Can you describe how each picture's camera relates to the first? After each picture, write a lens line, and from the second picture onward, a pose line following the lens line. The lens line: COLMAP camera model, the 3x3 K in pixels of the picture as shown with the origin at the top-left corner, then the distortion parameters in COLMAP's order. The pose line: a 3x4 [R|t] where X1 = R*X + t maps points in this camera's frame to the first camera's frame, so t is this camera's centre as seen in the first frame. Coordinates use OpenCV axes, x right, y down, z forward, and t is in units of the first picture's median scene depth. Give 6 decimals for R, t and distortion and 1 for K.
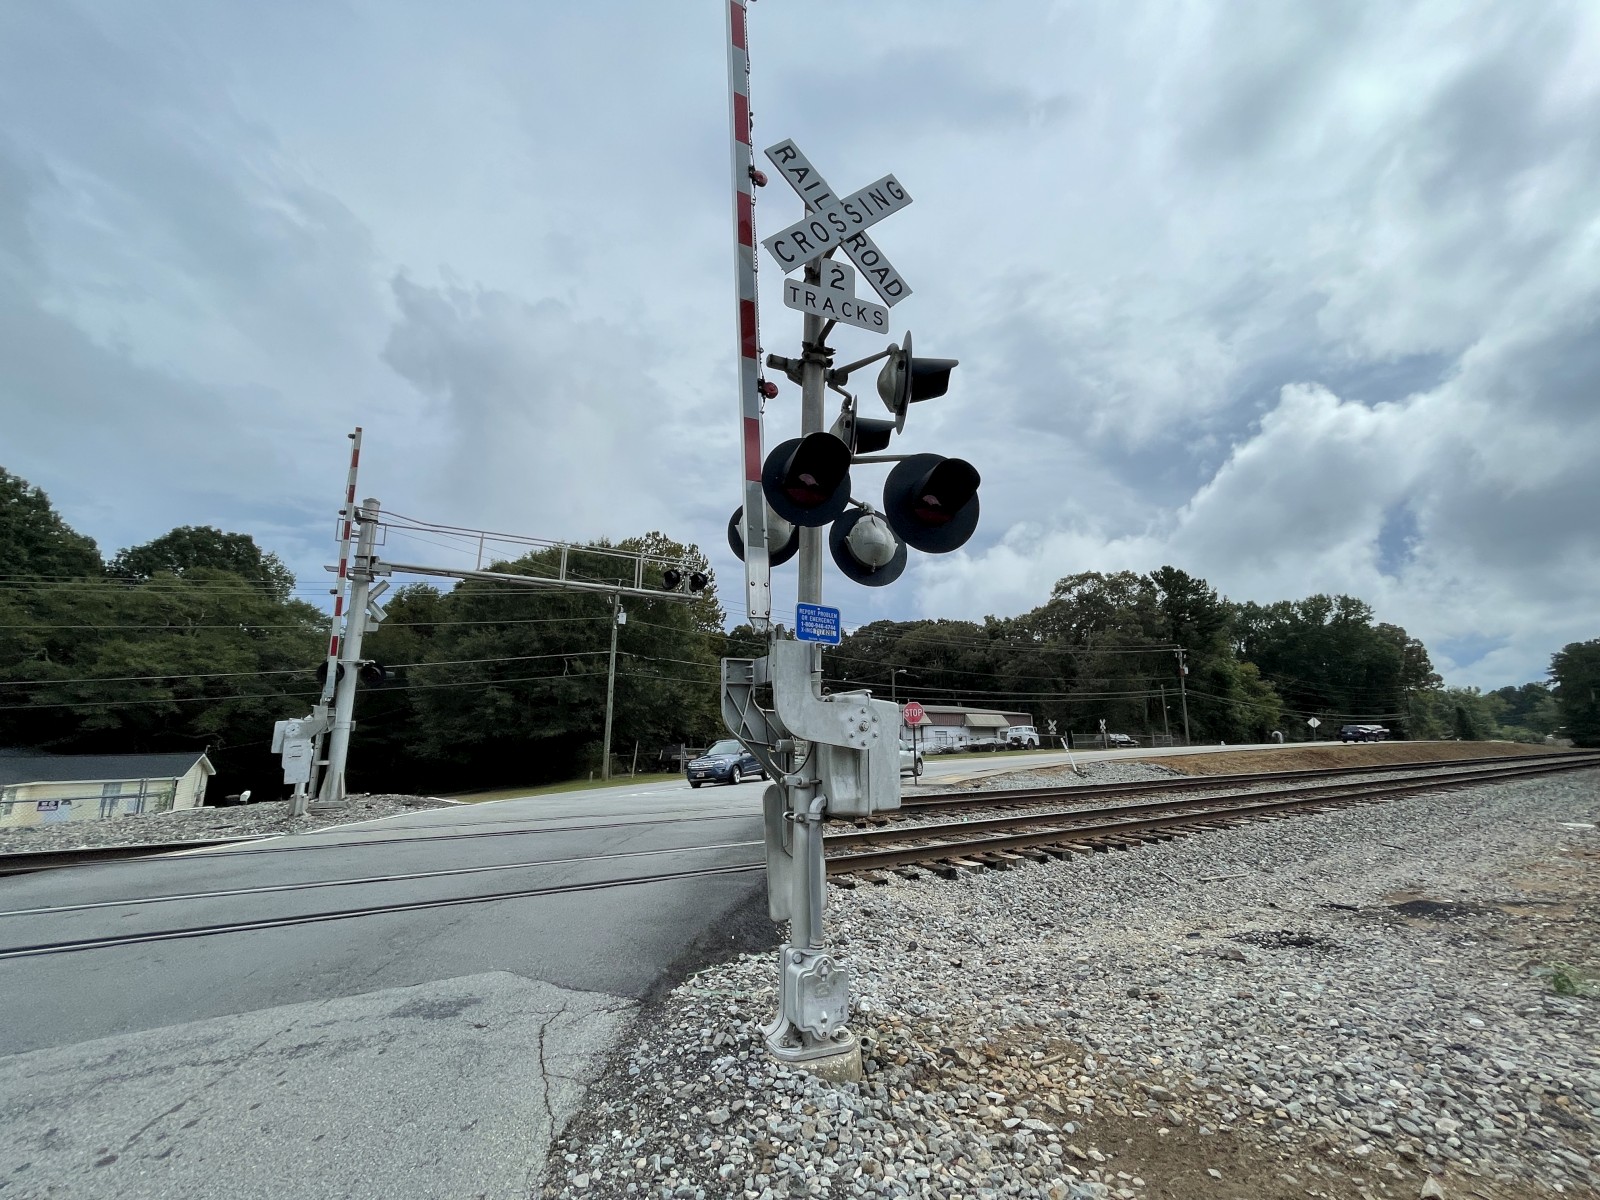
lens RADIAL K [[647.3, 0, 801.3], [0, 647.3, 604.1], [0, 0, 1]] dist [-0.003430, 0.000155]
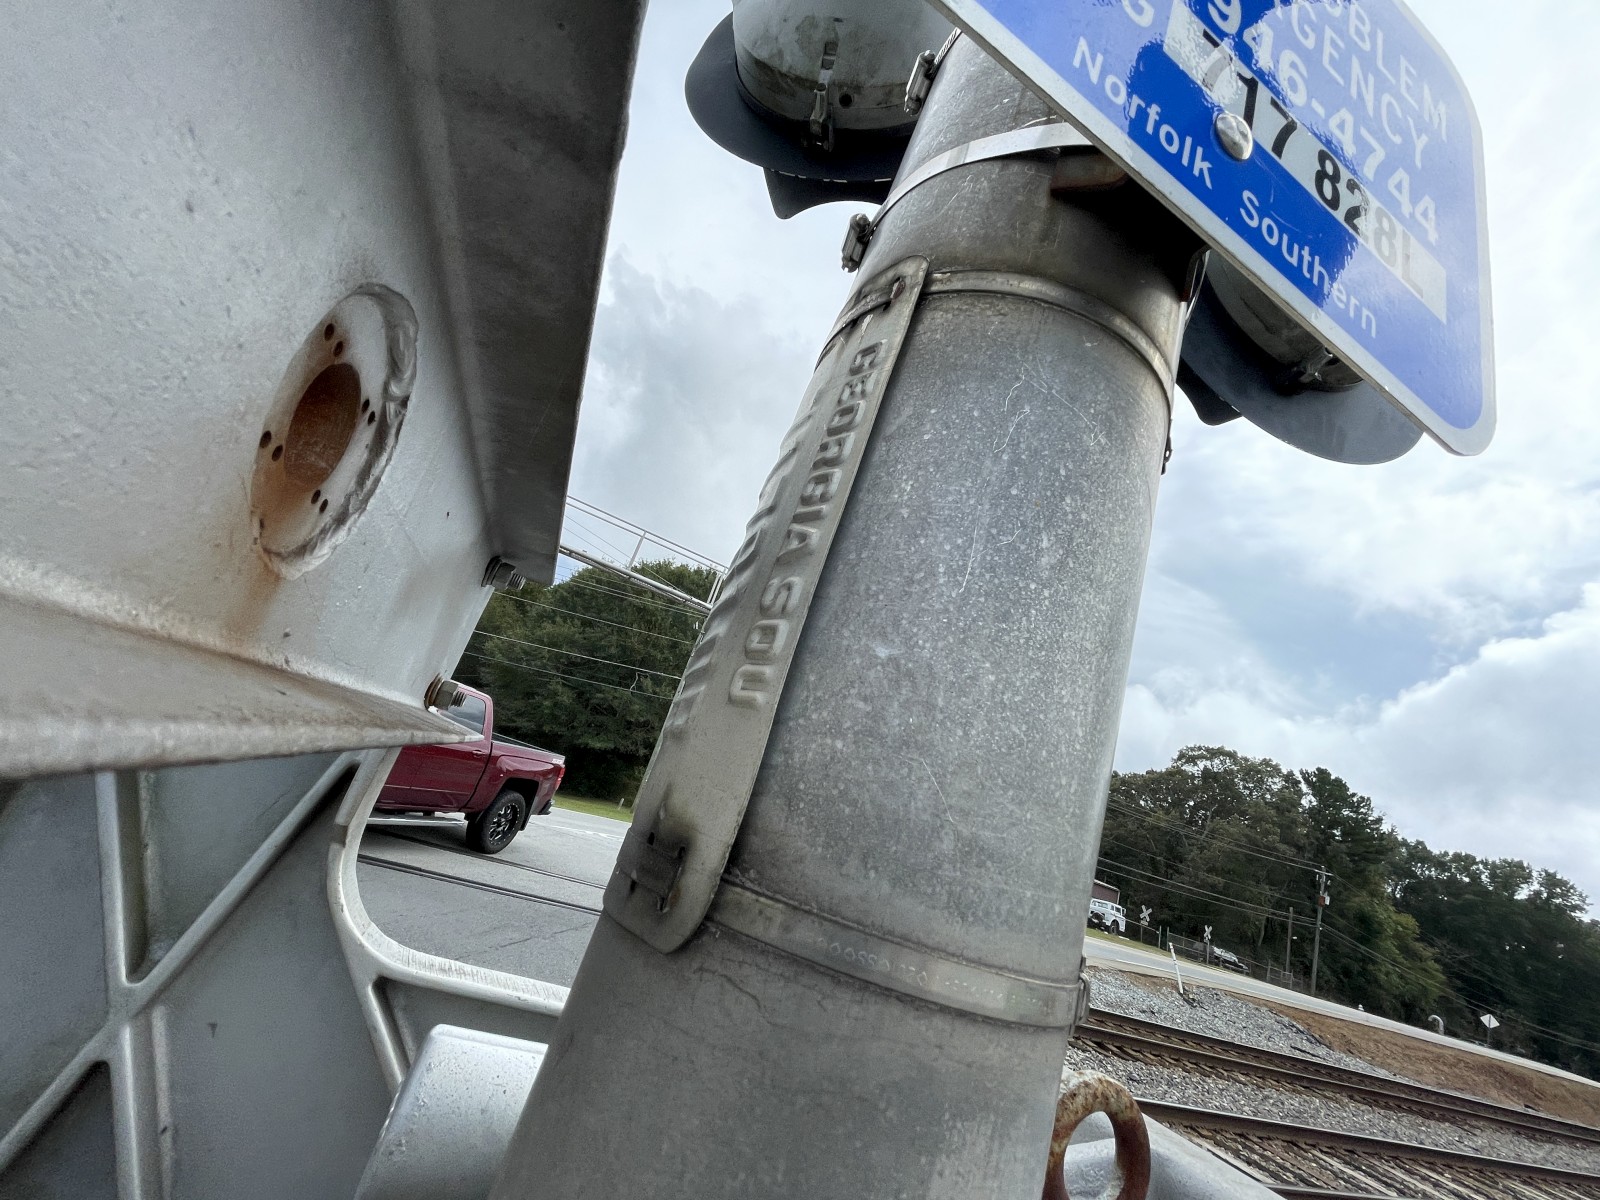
lens RADIAL K [[647.3, 0, 801.4], [0, 647.3, 596.7], [0, 0, 1]] dist [-0.003430, 0.000155]
pose [[0.950906, 0.257234, -0.172069, 0.002491], [-0.277356, 0.955004, -0.105077, 0.008951], [0.137297, 0.147643, 0.979465, 0.073982]]
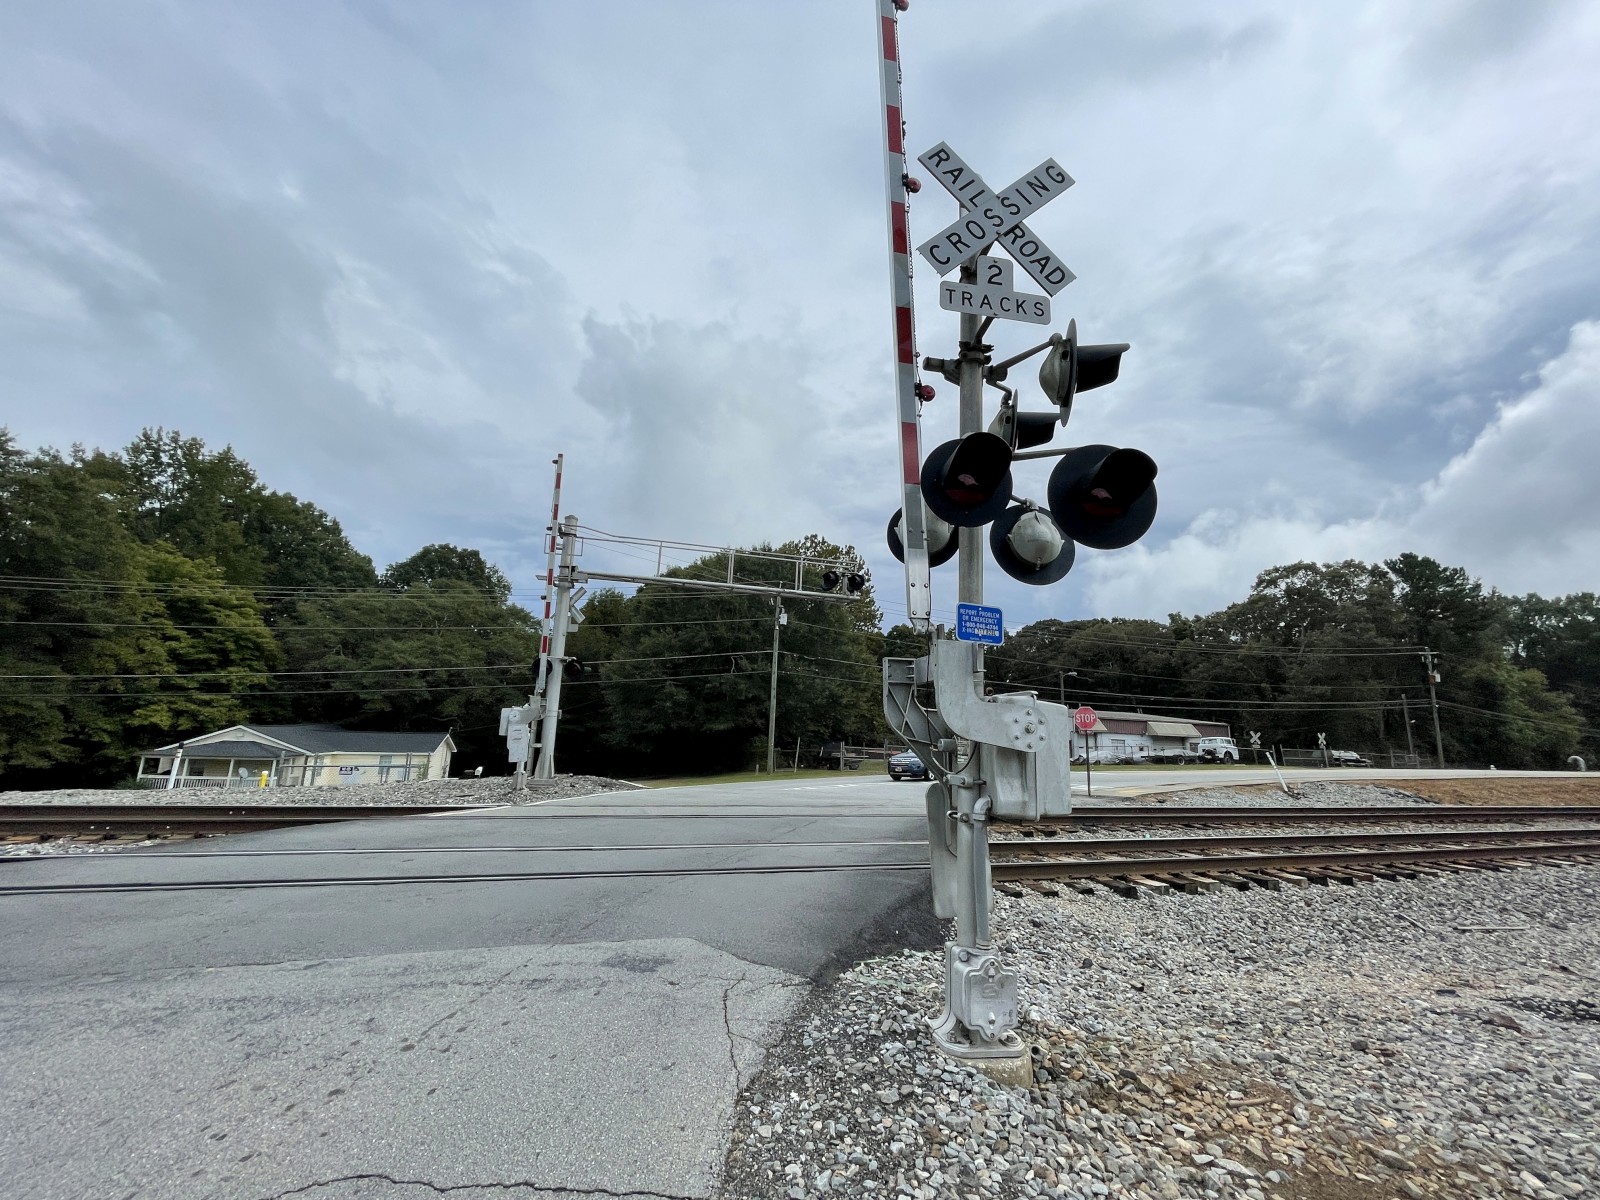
lens RADIAL K [[647.3, 0, 799.0], [0, 647.3, 598.5], [0, 0, 1]] dist [-0.003430, 0.000155]
pose [[0.970429, -0.013258, -0.241022, -0.000806], [0.011210, 0.999888, -0.009869, -0.000525], [0.241126, 0.006876, 0.970469, -0.007542]]
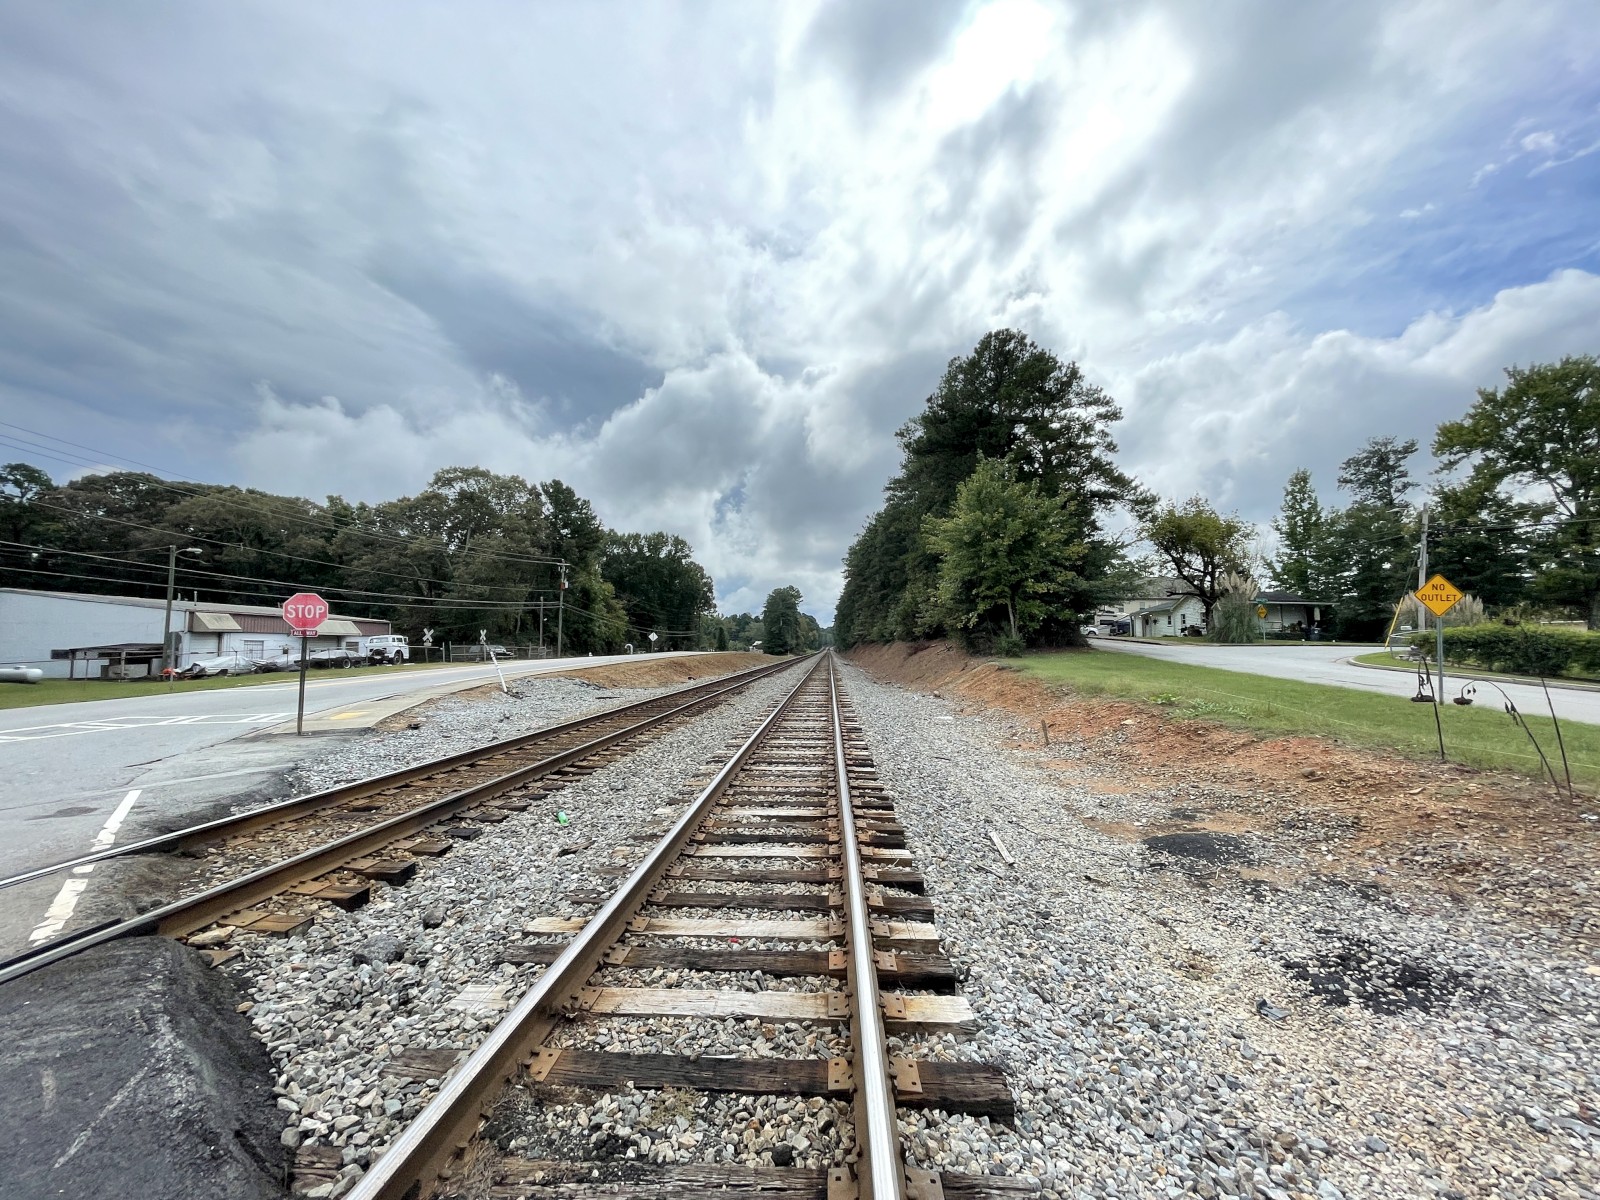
lens RADIAL K [[647.3, 0, 806.7], [0, 647.3, 599.6], [0, 0, 1]] dist [-0.003430, 0.000155]
pose [[0.577387, 0.062263, 0.814093, -0.022629], [-0.166358, 0.985143, 0.042643, 0.030205], [-0.799343, -0.160053, 0.579166, 0.161114]]
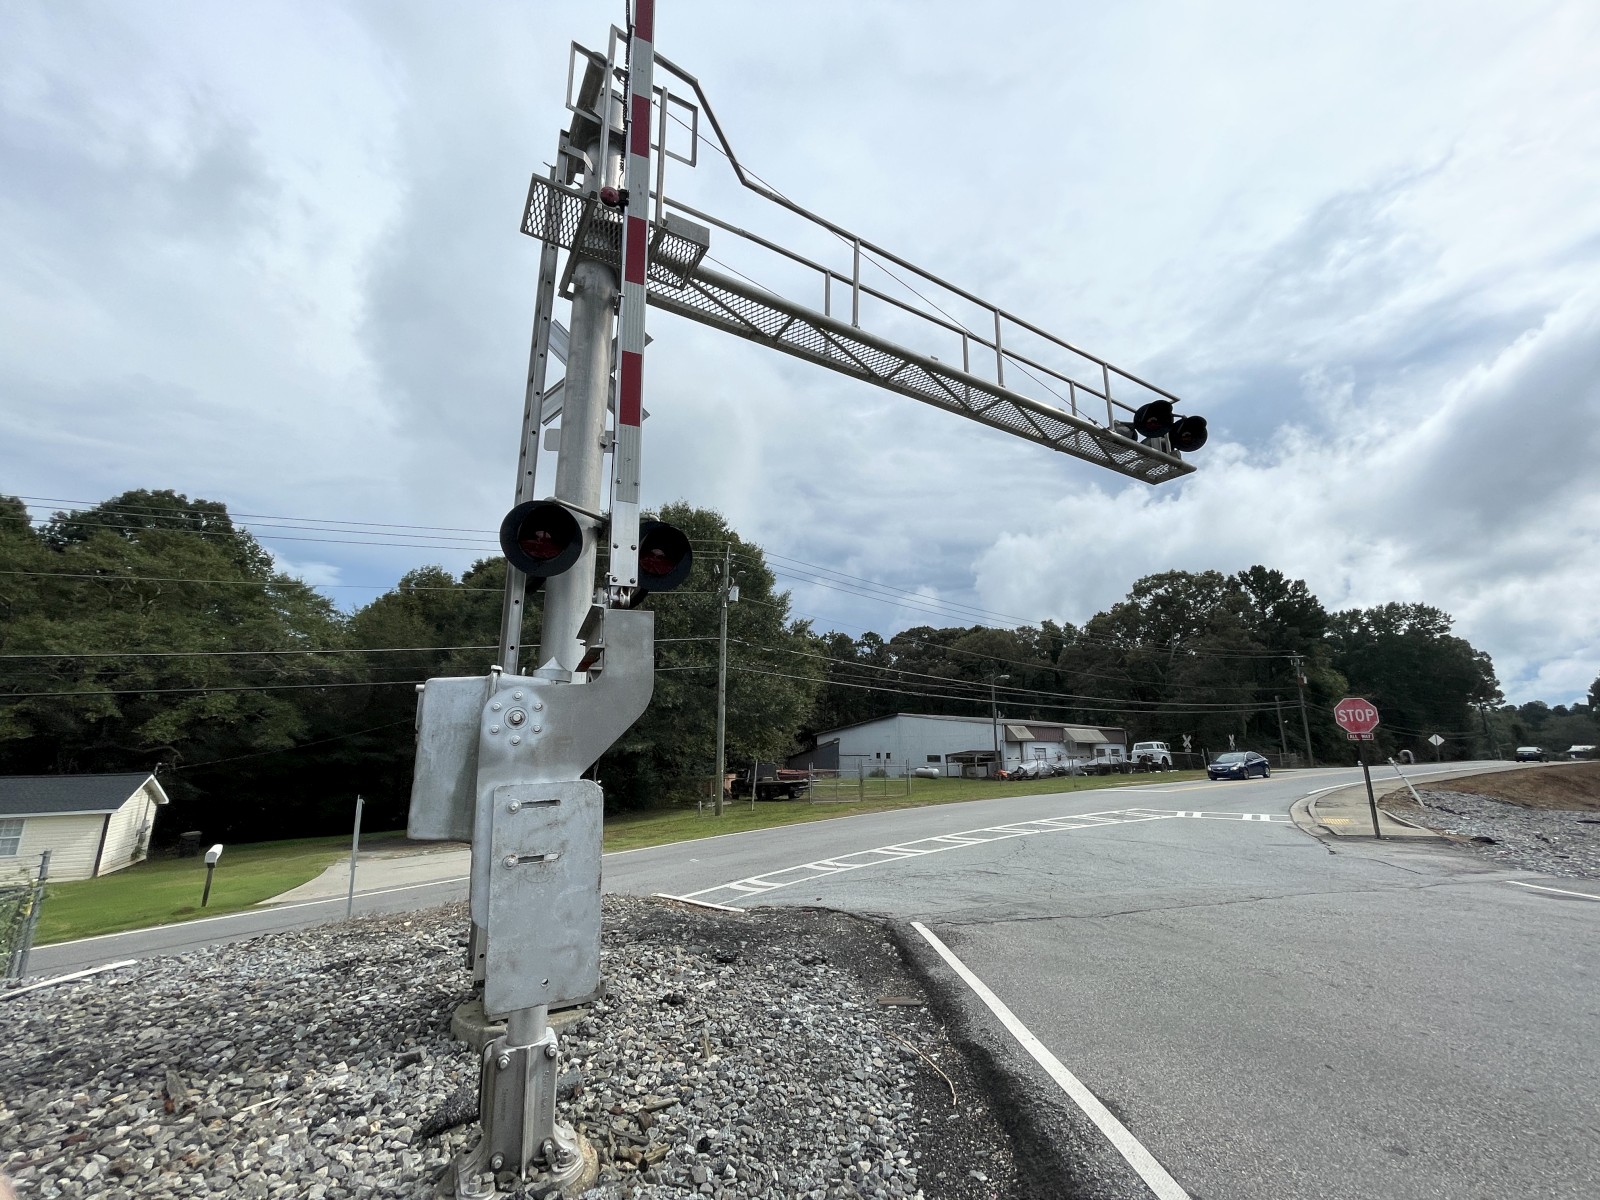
lens RADIAL K [[647.3, 0, 796.8], [0, 647.3, 597.3], [0, 0, 1]] dist [-0.003430, 0.000155]
pose [[0.999449, 0.011759, 0.031047, -0.199624], [-0.010673, 0.999333, -0.034911, 0.044613], [-0.031436, 0.034560, 0.998908, 0.217235]]
